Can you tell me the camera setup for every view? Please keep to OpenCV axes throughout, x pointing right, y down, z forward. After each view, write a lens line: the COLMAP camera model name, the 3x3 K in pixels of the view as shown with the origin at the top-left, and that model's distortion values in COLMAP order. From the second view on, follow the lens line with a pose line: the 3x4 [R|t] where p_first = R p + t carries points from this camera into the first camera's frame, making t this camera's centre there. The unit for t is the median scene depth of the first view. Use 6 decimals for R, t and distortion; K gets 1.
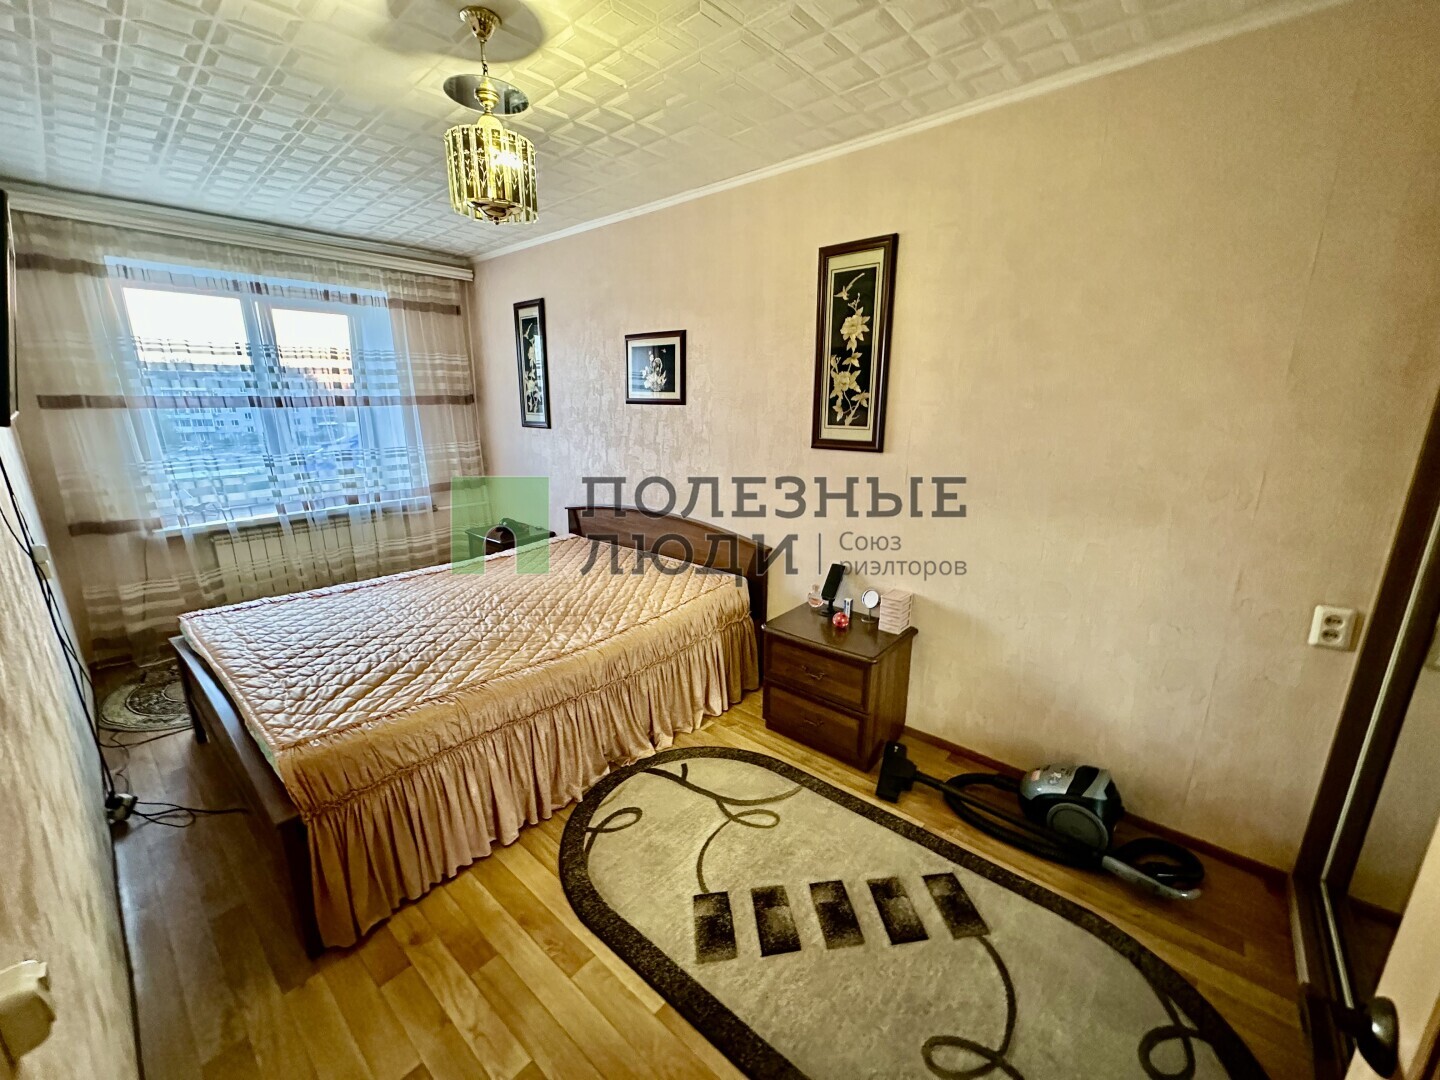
lens RADIAL K [[576.0, 0, 720.0], [0, 576.0, 540.0], [0, 0, 1]] dist [-0.002348, -0.000364]
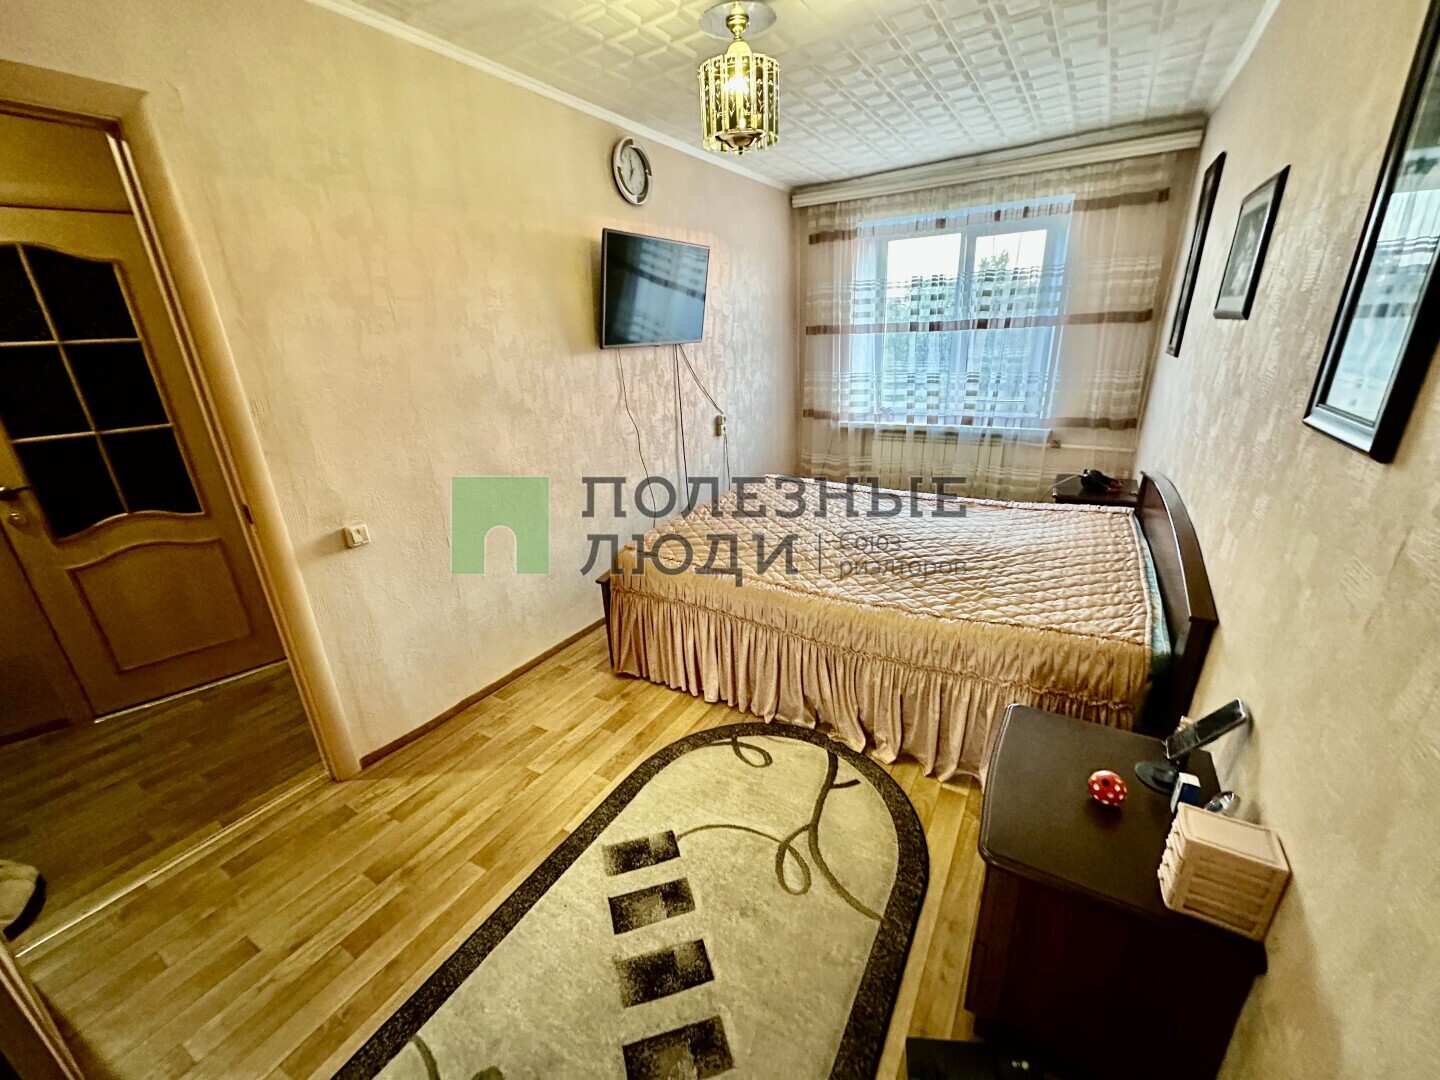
lens RADIAL K [[576.0, 0, 720.0], [0, 576.0, 540.0], [0, 0, 1]] dist [-0.002348, -0.000364]
pose [[0.167295, 0.324678, -0.930912, 0.574988], [-0.196964, 0.936191, 0.291123, -0.138882], [0.966032, 0.134652, 0.220569, 0.597200]]
